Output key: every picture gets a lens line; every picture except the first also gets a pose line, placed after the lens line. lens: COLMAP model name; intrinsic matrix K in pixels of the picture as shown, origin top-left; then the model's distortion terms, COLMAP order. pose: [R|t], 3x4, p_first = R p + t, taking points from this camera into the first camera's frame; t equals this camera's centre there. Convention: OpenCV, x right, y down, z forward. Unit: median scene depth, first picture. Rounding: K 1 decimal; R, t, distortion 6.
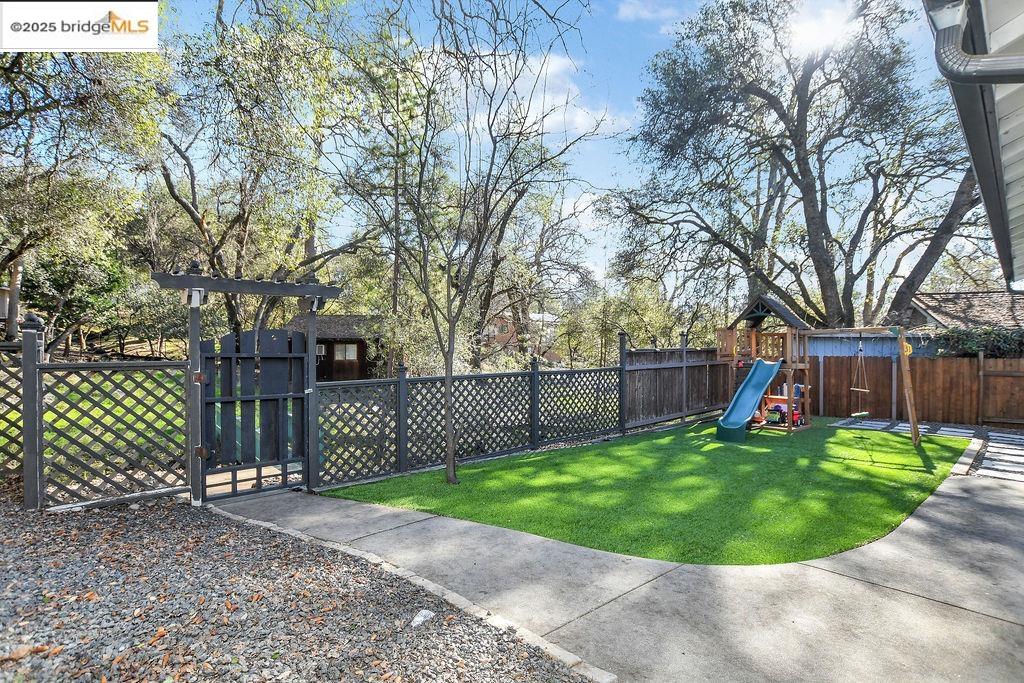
lens RADIAL K [[467.7, 0, 512.0], [0, 467.7, 341.5], [0, 0, 1]] dist [-0.032975, -0.000194]
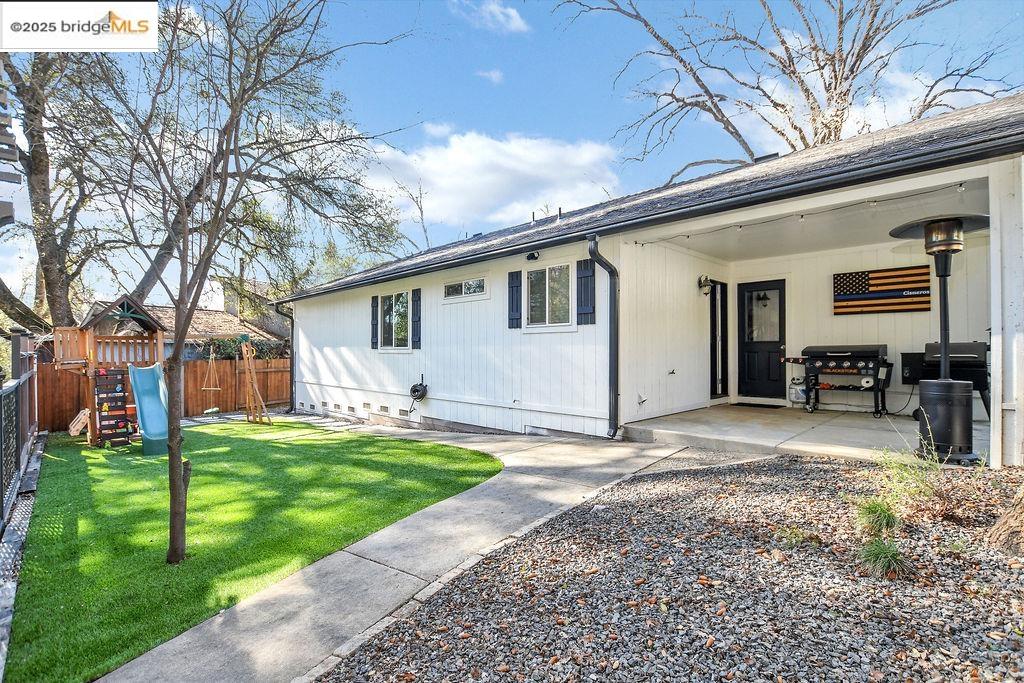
lens RADIAL K [[467.7, 0, 512.0], [0, 467.7, 341.5], [0, 0, 1]] dist [-0.032975, -0.000194]
pose [[-0.025234, 0.018286, 0.999514, -0.931378], [0.000233, 0.999833, -0.018286, 0.024204], [-0.999682, -0.000228, -0.025234, 0.689098]]
